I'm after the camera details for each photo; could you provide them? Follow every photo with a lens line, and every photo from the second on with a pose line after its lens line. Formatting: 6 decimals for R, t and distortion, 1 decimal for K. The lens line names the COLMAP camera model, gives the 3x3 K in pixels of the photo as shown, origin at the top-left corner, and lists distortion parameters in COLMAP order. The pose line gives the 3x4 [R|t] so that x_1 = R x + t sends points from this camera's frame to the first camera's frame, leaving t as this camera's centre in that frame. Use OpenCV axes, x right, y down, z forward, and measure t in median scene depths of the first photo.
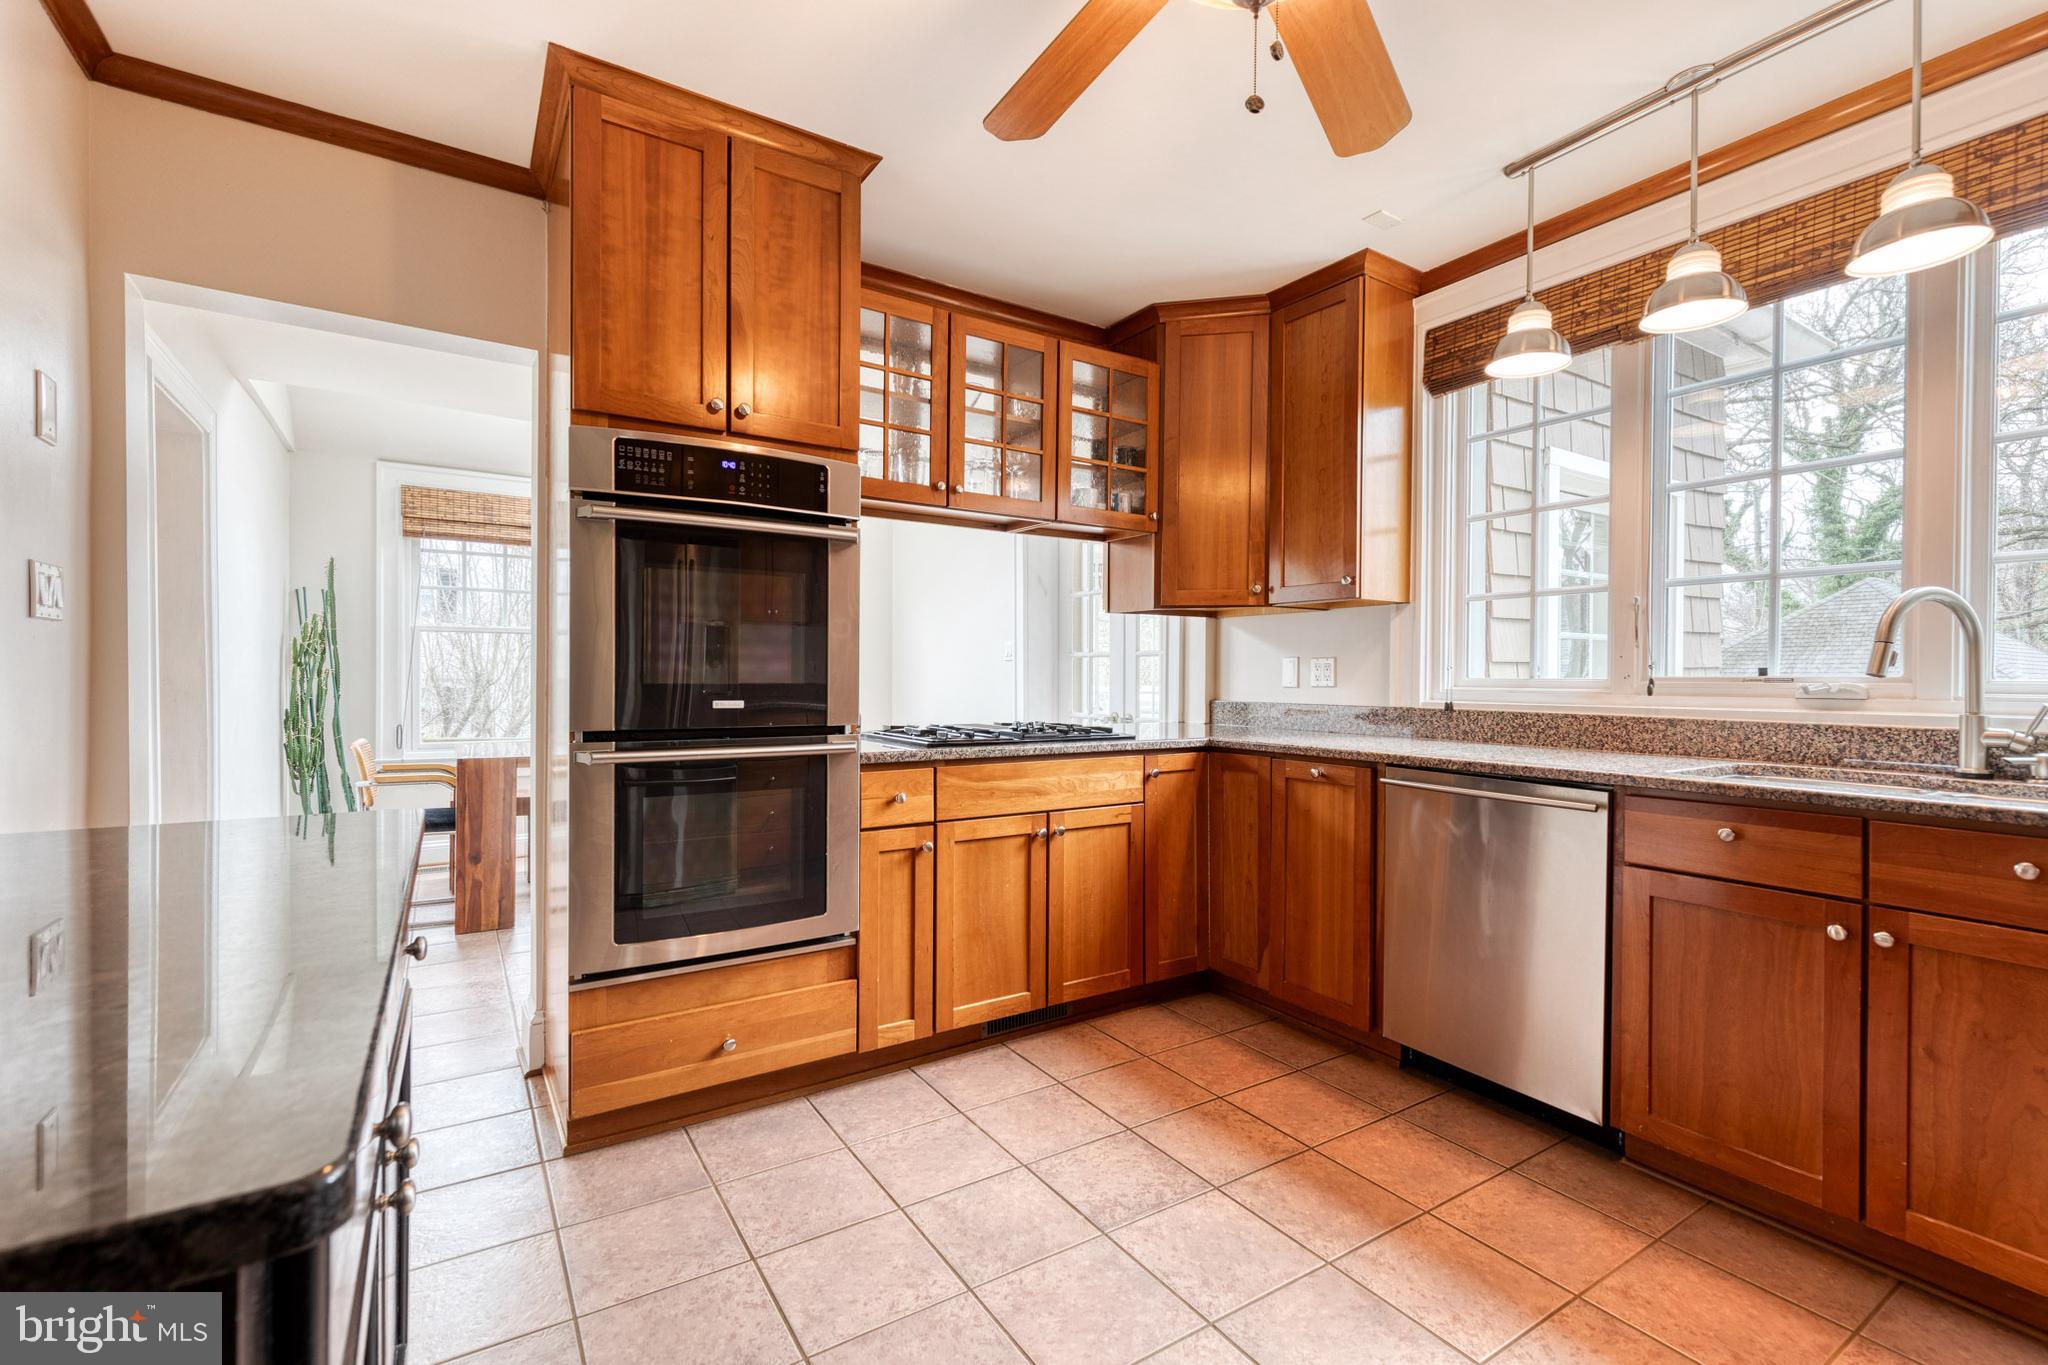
lens RADIAL K [[926.4, 0, 1046.9], [0, 926.4, 681.8], [0, 0, 1]] dist [0.011916, -0.000347]
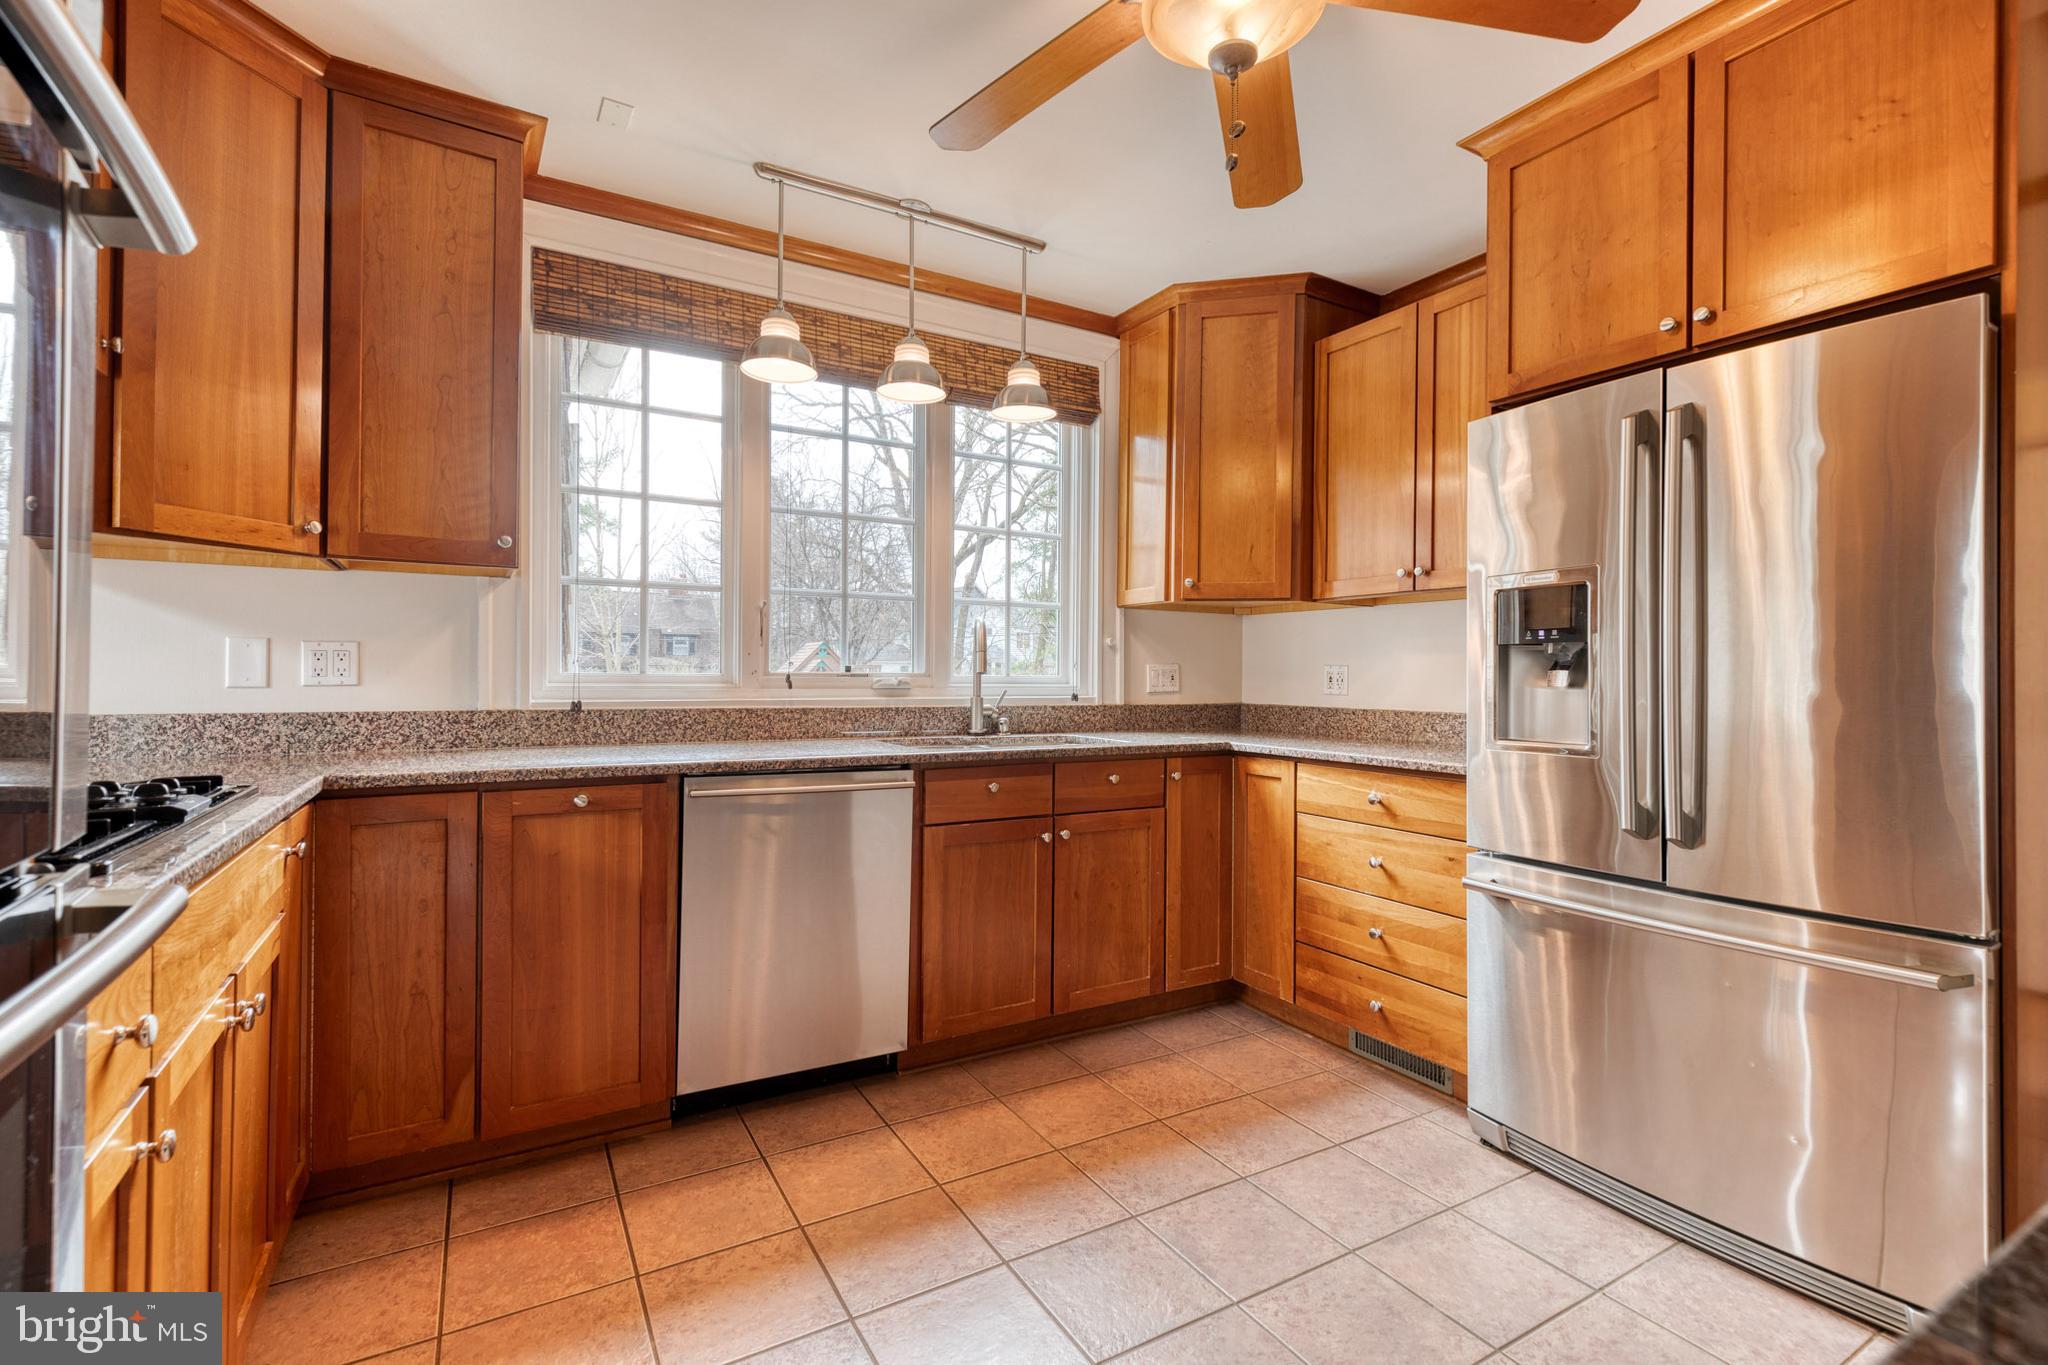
lens RADIAL K [[926.4, 0, 1041.5], [0, 926.4, 674.8], [0, 0, 1]] dist [0.011916, -0.000347]
pose [[0.037507, -0.005159, 0.999283, -0.509707], [-0.002398, 0.999983, 0.005253, -0.009931], [-0.999293, -0.002593, 0.037494, 0.681909]]
